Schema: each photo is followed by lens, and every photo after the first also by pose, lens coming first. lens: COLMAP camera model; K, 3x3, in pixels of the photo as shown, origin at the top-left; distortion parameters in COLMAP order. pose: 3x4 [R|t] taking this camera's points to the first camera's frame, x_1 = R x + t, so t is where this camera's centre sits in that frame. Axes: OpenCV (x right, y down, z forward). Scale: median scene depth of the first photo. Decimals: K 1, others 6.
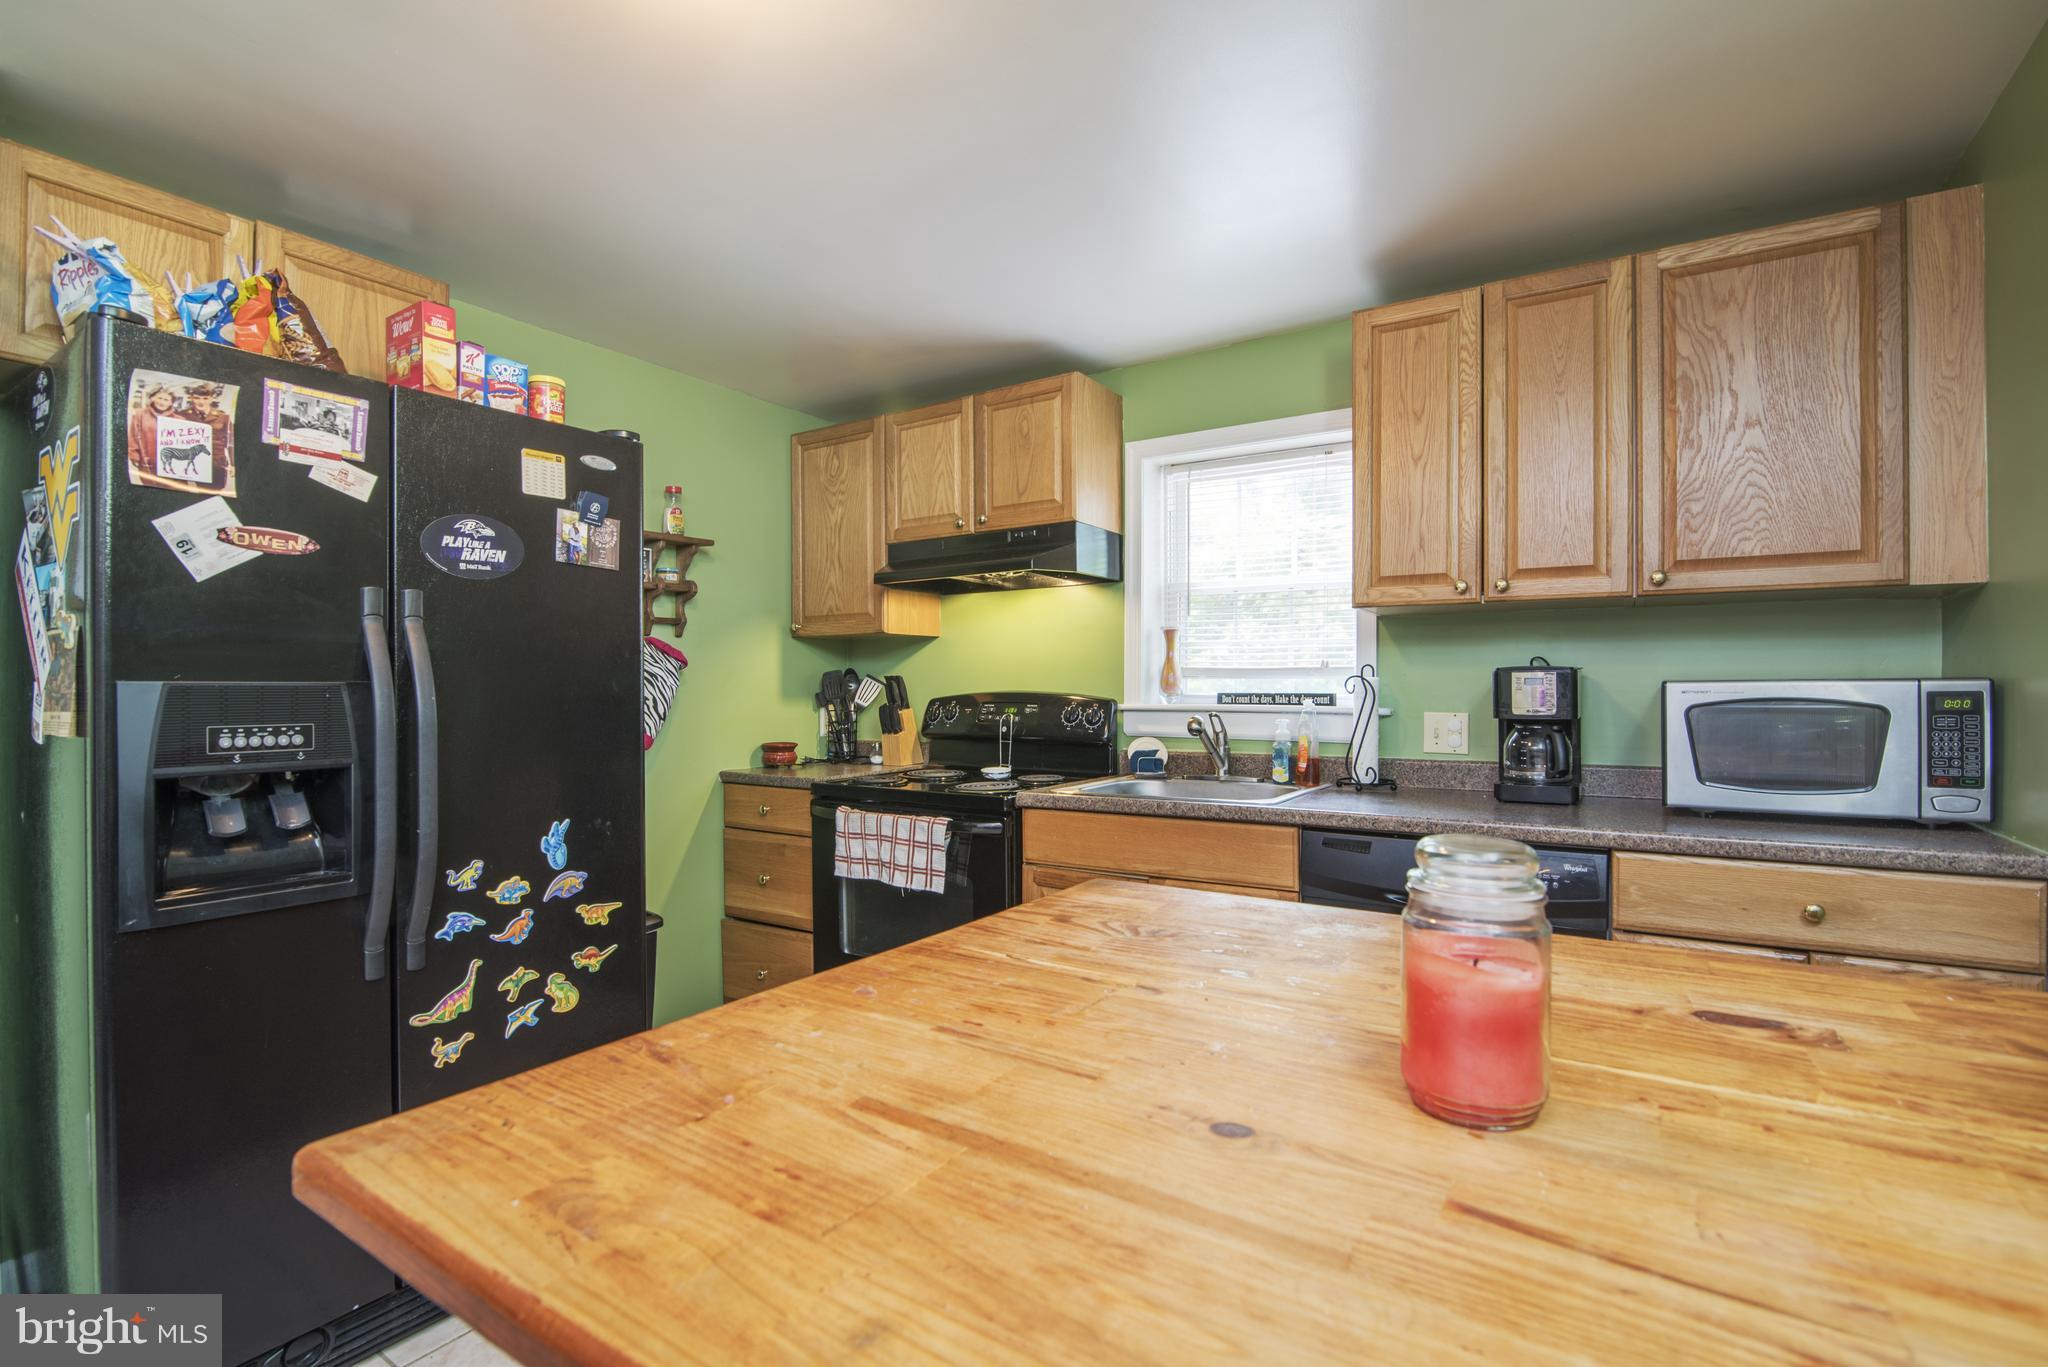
lens RADIAL K [[935.5, 0, 1021.7], [0, 935.5, 687.4], [0, 0, 1]] dist [-0.018428, 0.000400]
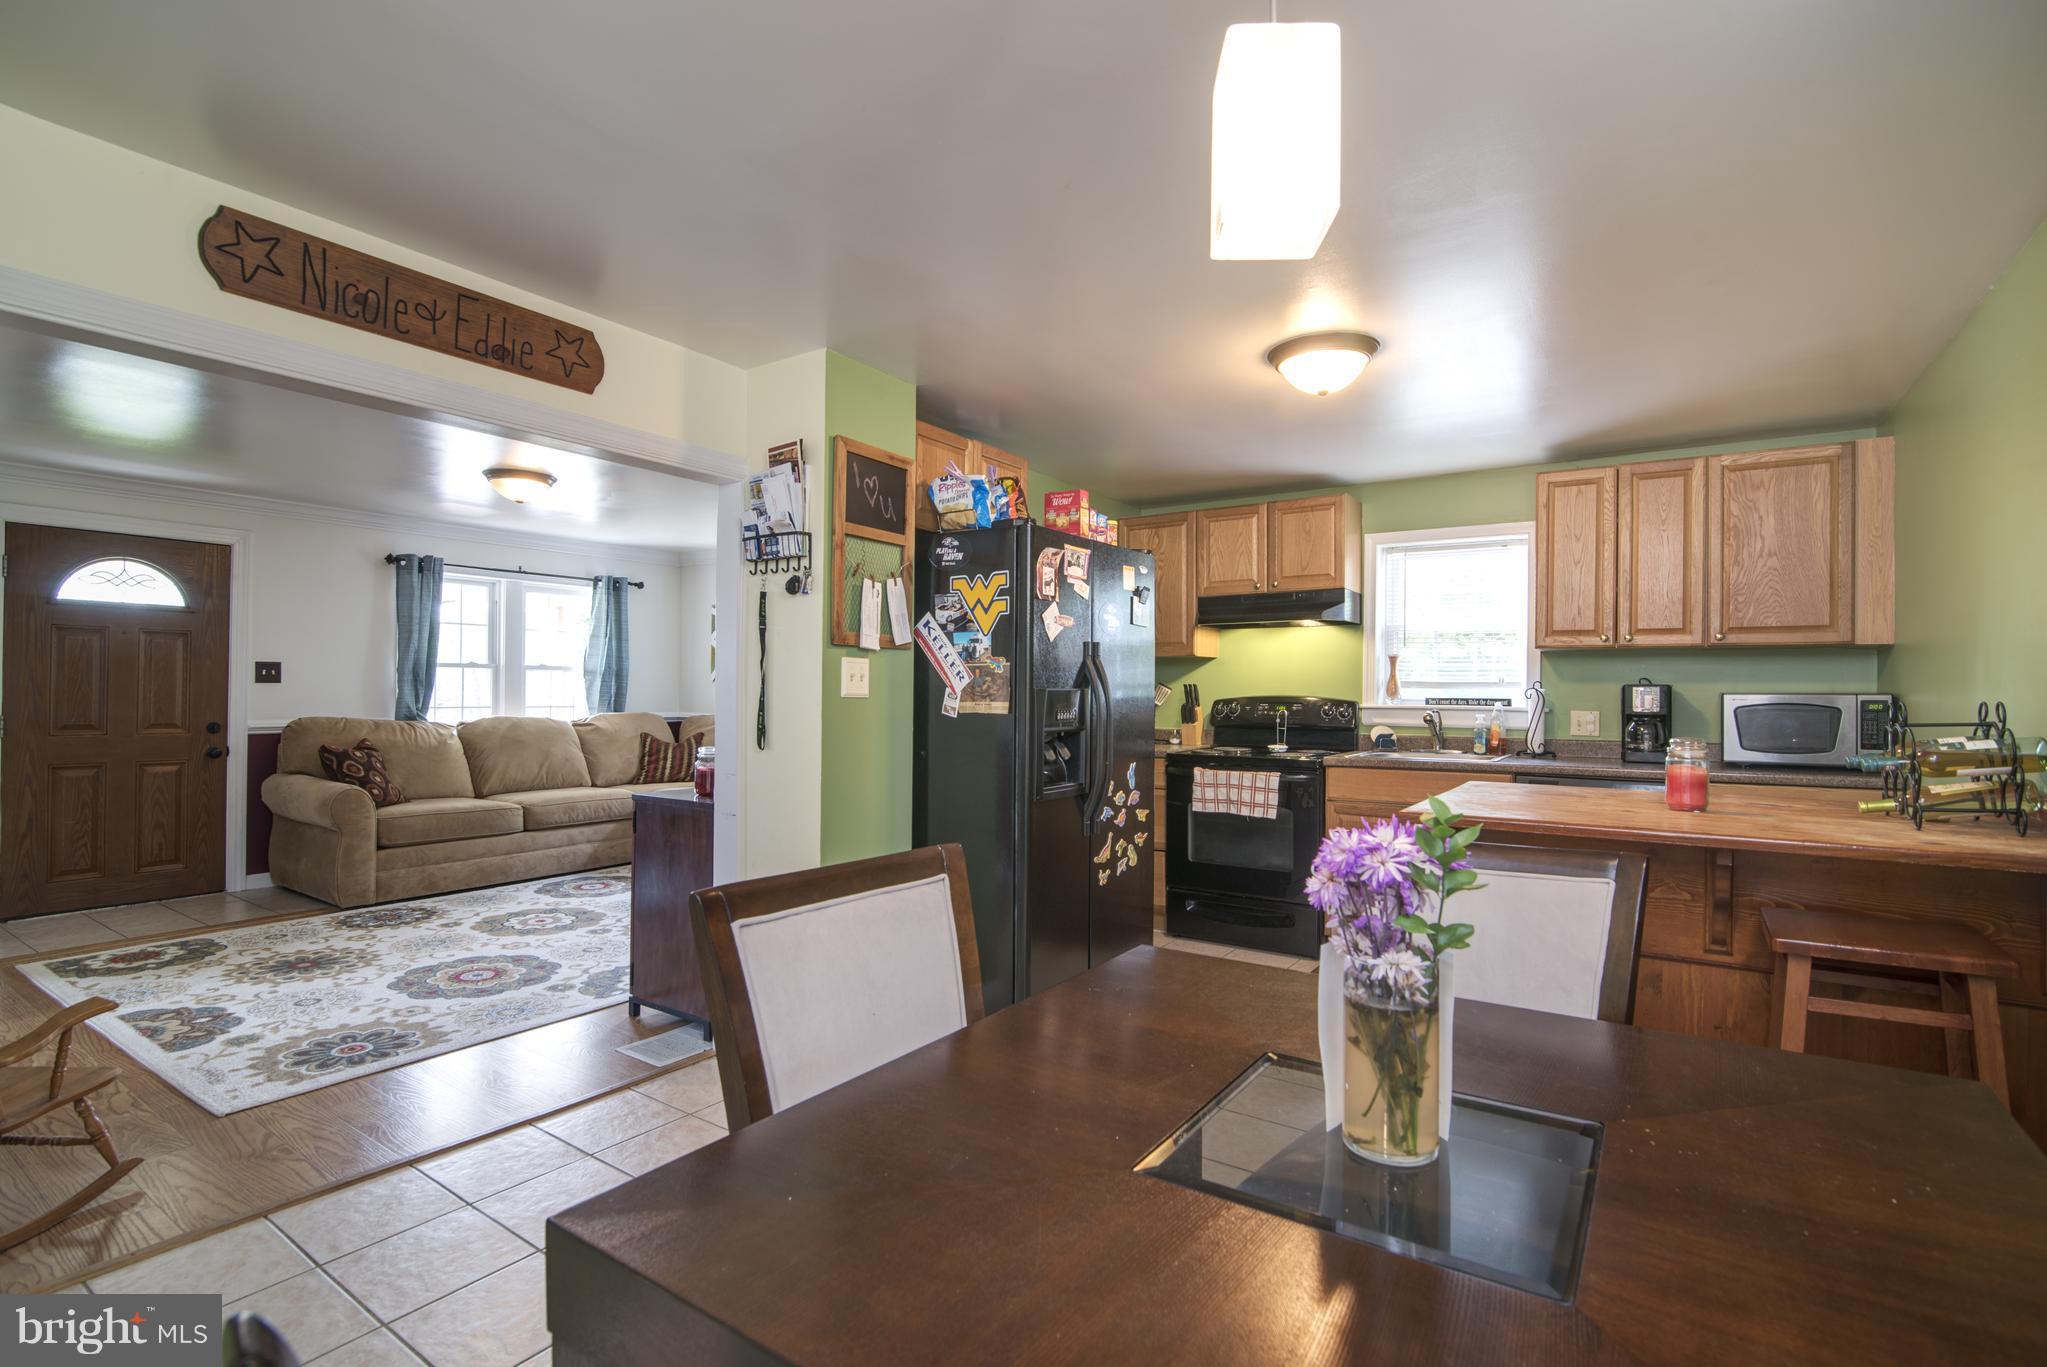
lens RADIAL K [[959.1, 0, 1018.6], [0, 959.1, 686.4], [0, 0, 1]] dist [-0.017076, 0.000313]
pose [[0.999910, 0.009246, -0.009717, -0.586409], [-0.009284, 0.999949, -0.003890, -0.000670], [0.009681, 0.003980, 0.999945, -0.768496]]
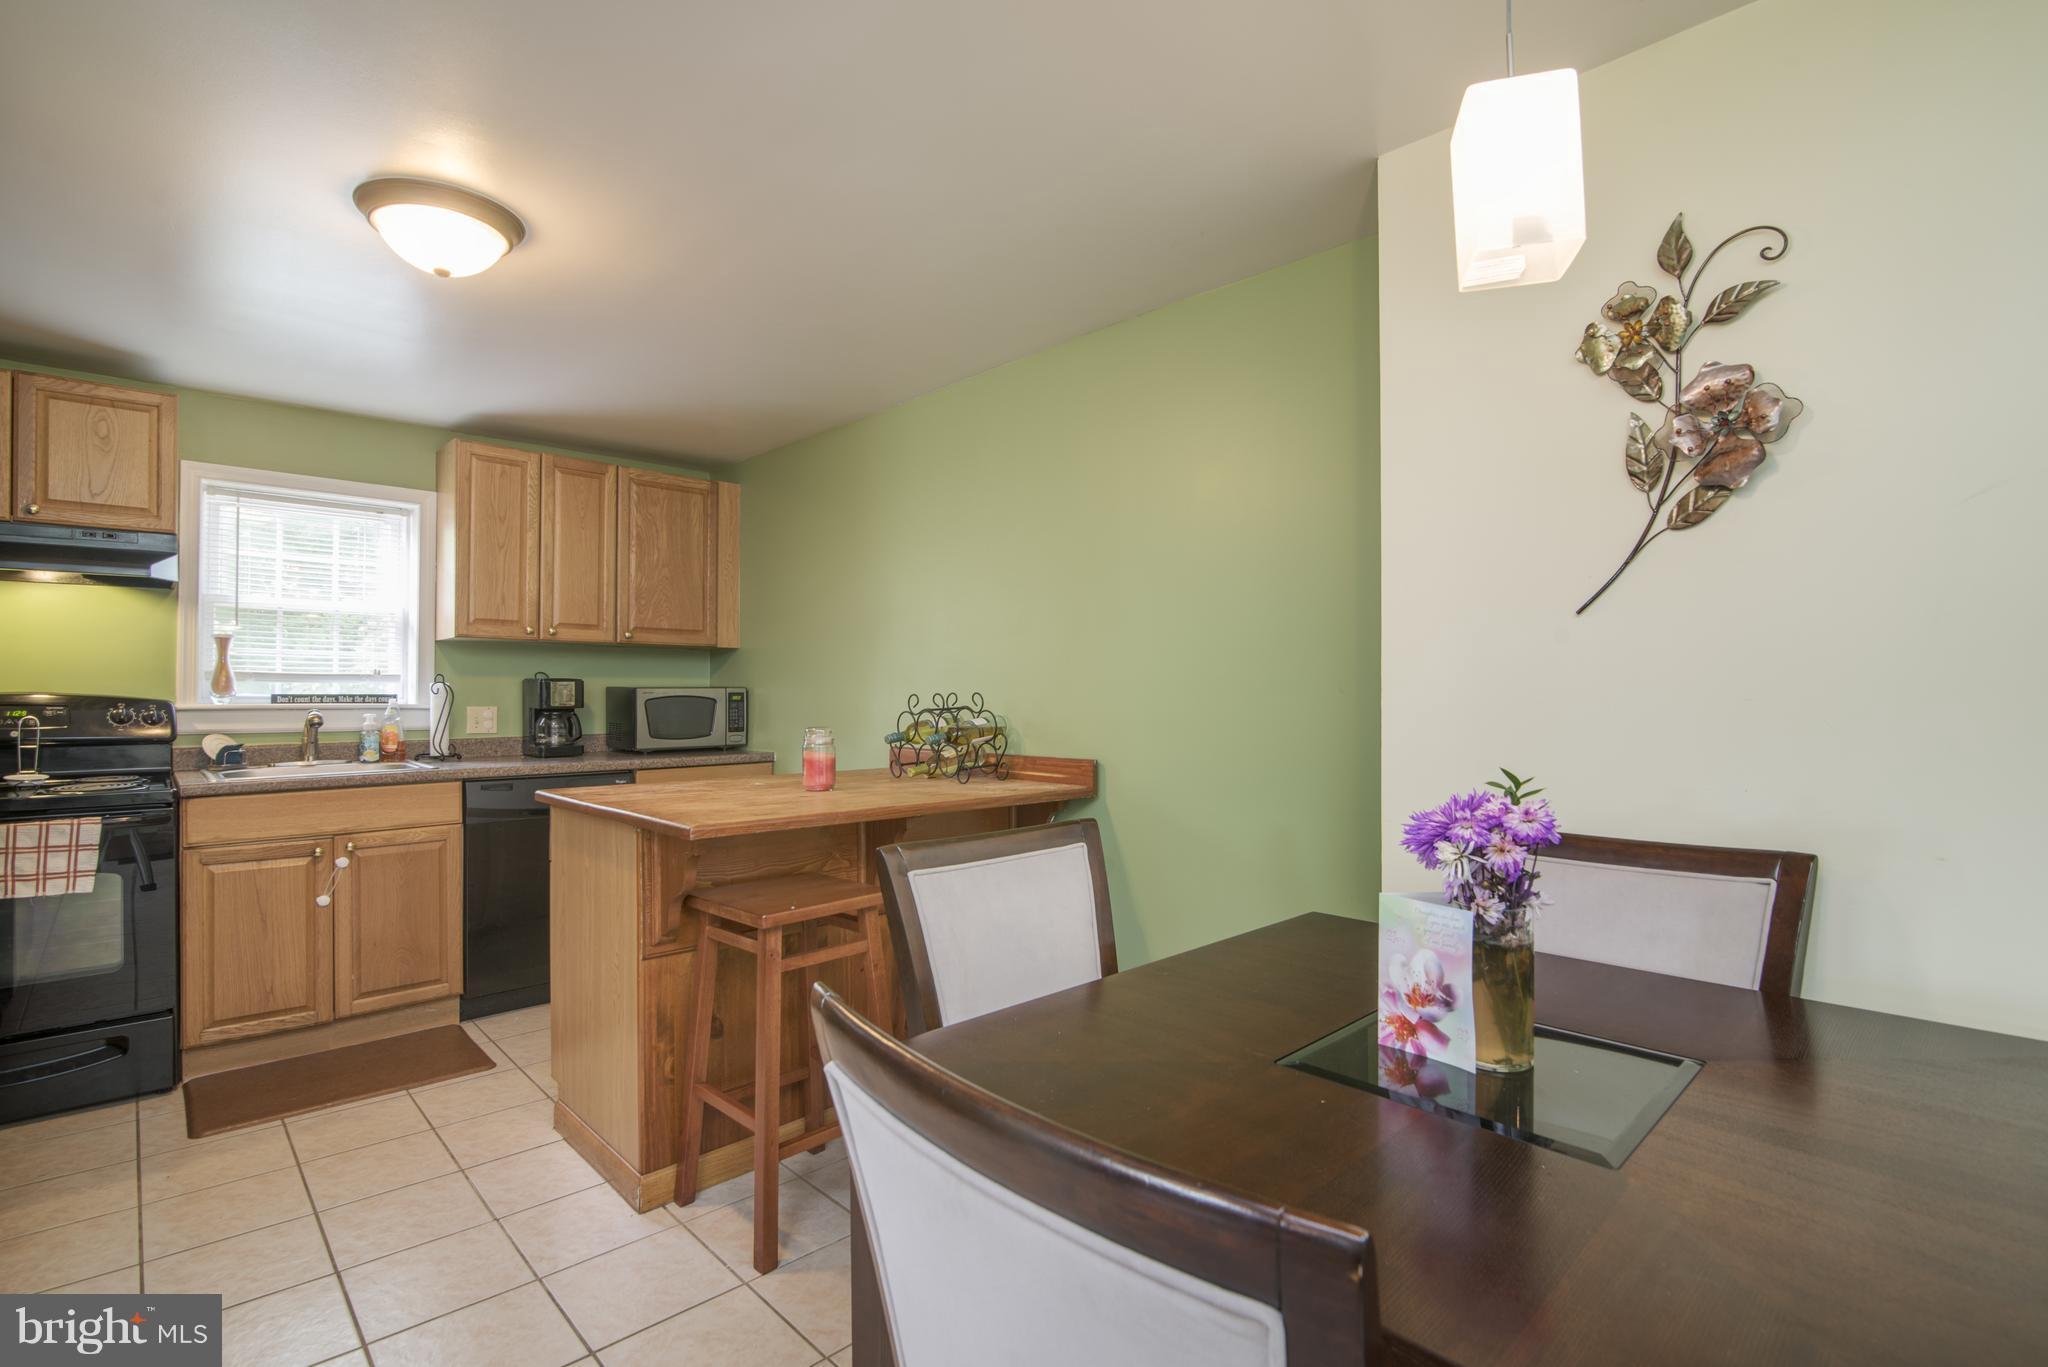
lens RADIAL K [[963.5, 0, 1039.3], [0, 963.5, 683.2], [0, 0, 1]] dist [-0.019221, 0.000256]
pose [[0.210286, 0.009860, 0.977590, -0.983160], [-0.003793, 0.999950, -0.009270, -0.000435], [-0.977633, -0.001758, 0.210313, -0.246812]]
